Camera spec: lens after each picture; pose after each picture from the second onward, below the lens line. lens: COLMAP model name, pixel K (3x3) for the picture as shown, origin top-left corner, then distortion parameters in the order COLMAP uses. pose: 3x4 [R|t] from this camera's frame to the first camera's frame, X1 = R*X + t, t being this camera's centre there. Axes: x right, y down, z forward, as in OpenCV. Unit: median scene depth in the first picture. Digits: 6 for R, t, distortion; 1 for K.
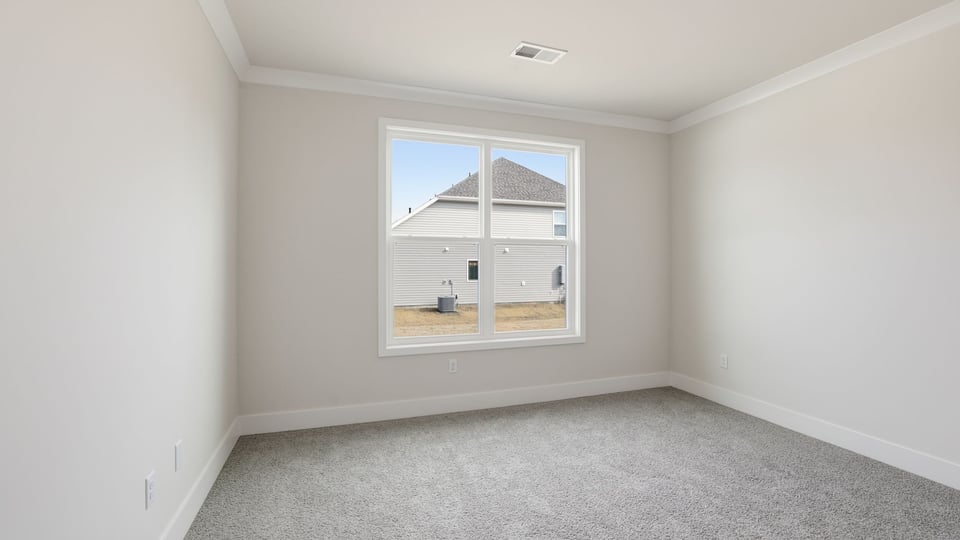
lens RADIAL K [[340.7, 0, 487.9], [0, 340.7, 269.5], [0, 0, 1]] dist [-0.006792, 0.000324]
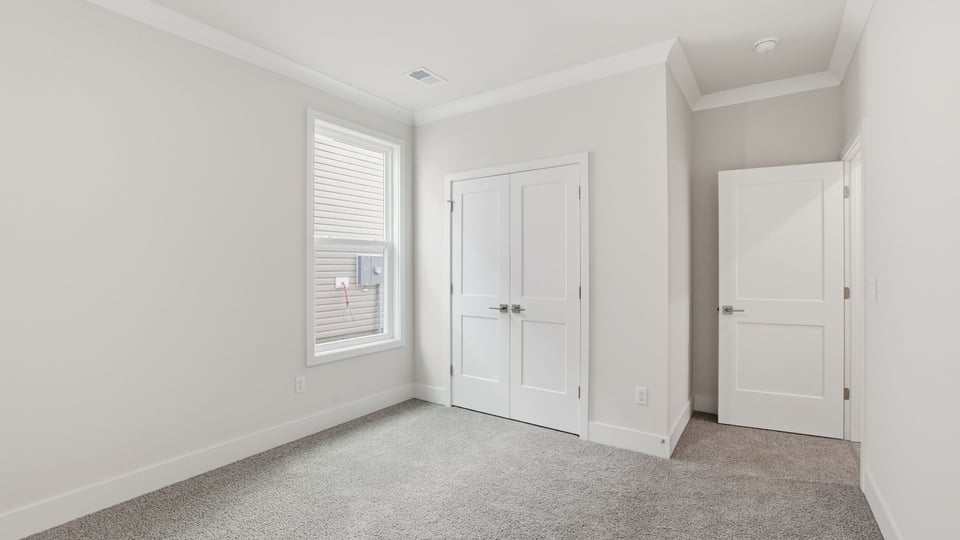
lens RADIAL K [[444.4, 0, 484.6], [0, 444.4, 265.9], [0, 0, 1]] dist [-0.013038, -0.001118]
pose [[0.747871, 0.007235, 0.663804, -0.499095], [0.003302, 0.999888, -0.014617, 0.002604], [-0.663836, 0.013123, 0.747763, -0.146778]]
